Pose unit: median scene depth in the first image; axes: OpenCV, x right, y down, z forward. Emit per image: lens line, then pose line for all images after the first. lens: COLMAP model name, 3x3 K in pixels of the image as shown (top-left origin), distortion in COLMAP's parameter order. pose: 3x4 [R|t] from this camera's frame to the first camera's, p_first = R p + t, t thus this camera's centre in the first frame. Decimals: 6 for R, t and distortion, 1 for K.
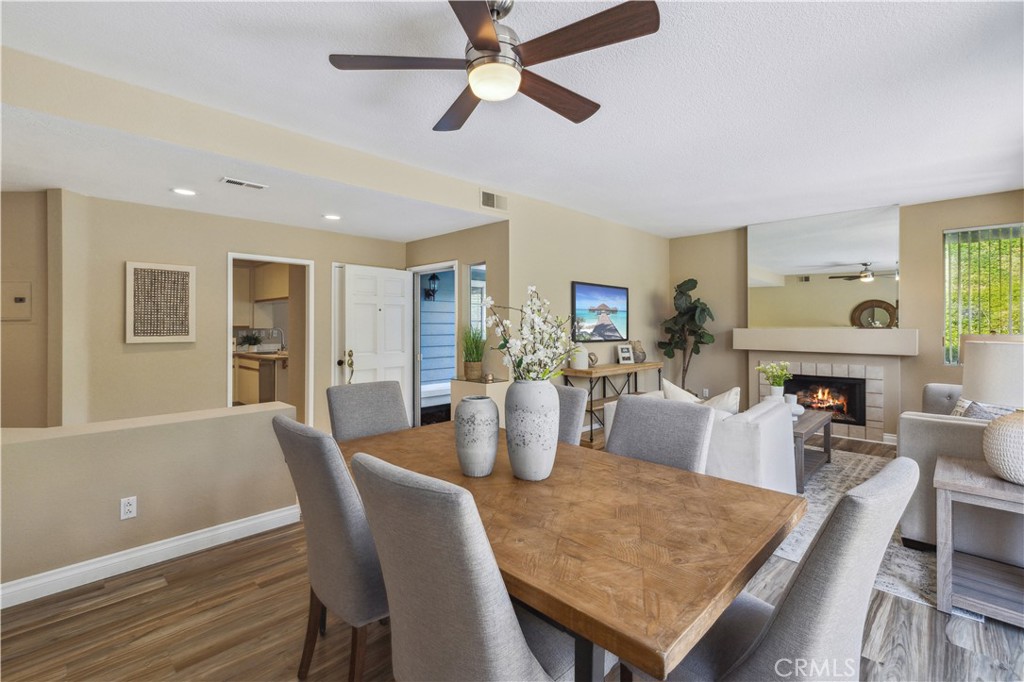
lens RADIAL K [[451.0, 0, 500.8], [0, 451.0, 328.1], [0, 0, 1]] dist [0.004585, -0.000141]
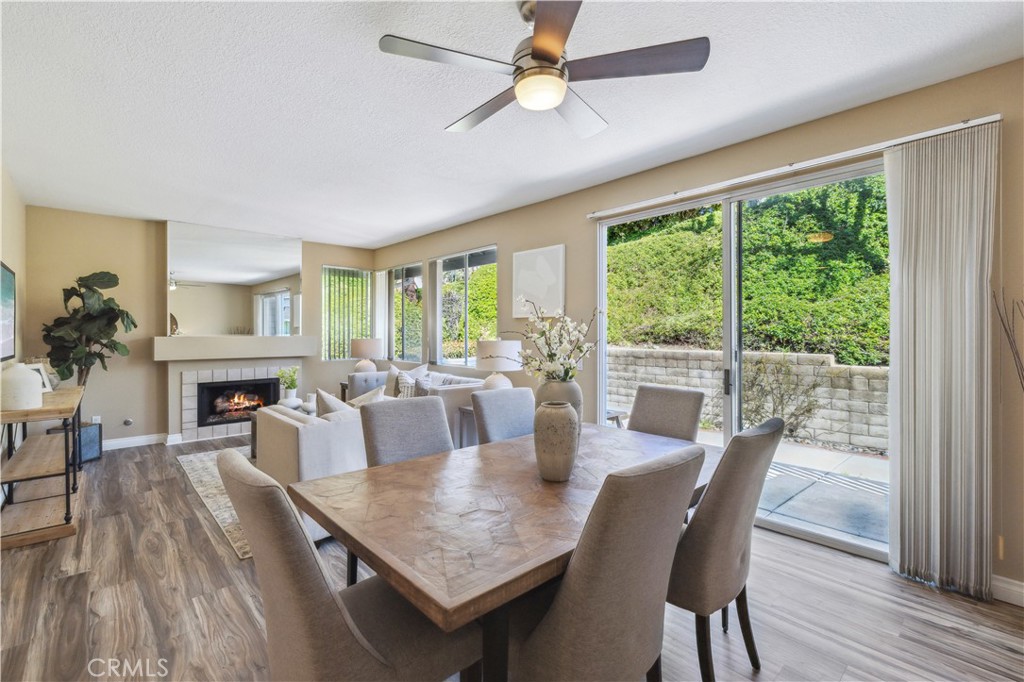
lens RADIAL K [[451.0, 0, 504.3], [0, 451.0, 336.1], [0, 0, 1]] dist [0.004585, -0.000141]
pose [[0.038400, -0.008224, 0.999229, -0.329845], [0.003932, 0.999960, 0.008079, -0.004713], [-0.999255, 0.003618, 0.038430, 0.326251]]
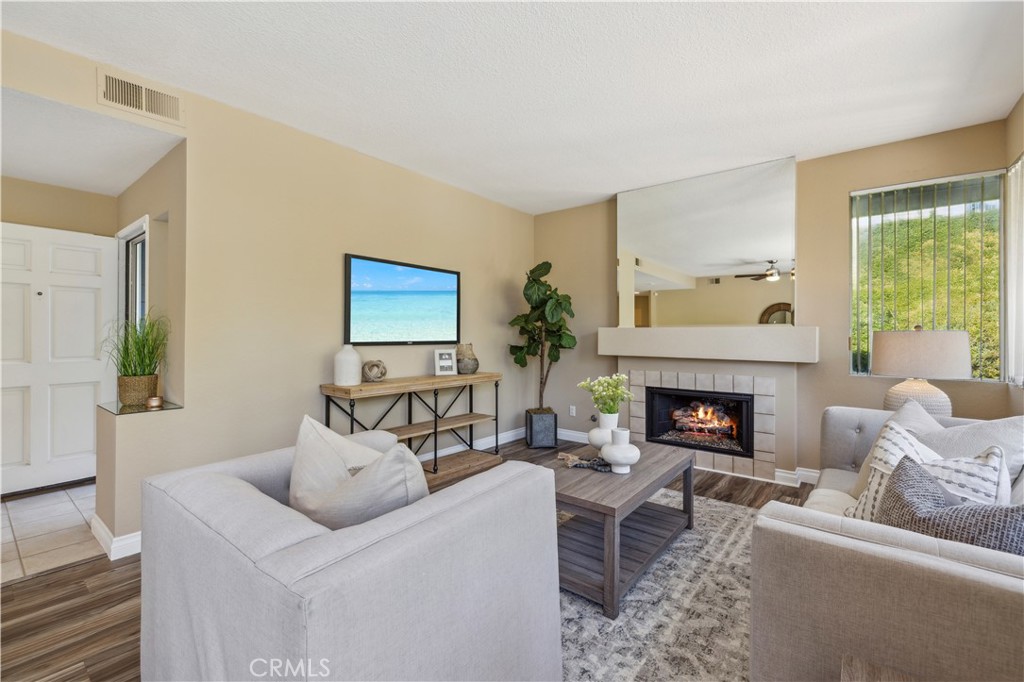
lens RADIAL K [[435.4, 0, 500.8], [0, 435.4, 336.8], [0, 0, 1]] dist [-0.000335, -0.000226]
pose [[0.994991, 0.002040, 0.099944, 0.296234], [-0.002155, 0.999997, 0.001045, 0.016852], [-0.099941, -0.001255, 0.994993, 0.305871]]
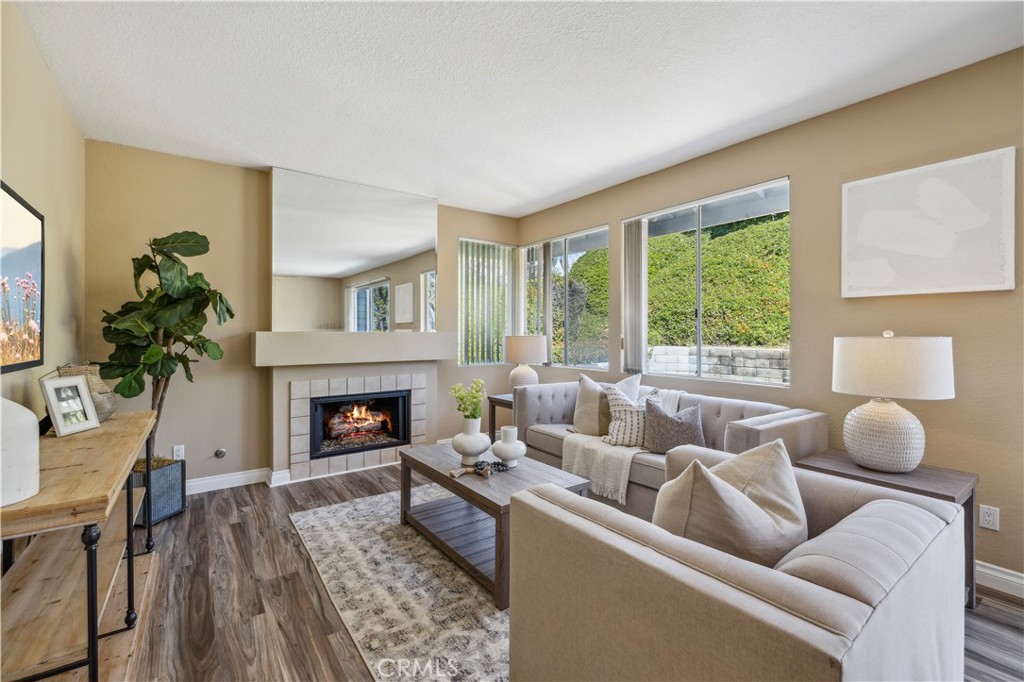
lens RADIAL K [[451.0, 0, 511.6], [0, 451.0, 334.2], [0, 0, 1]] dist [0.004585, -0.000141]
pose [[0.151674, -0.003694, 0.988424, -0.015979], [0.003105, 0.999990, 0.003261, 0.003768], [-0.988426, 0.002574, 0.151684, 0.616725]]
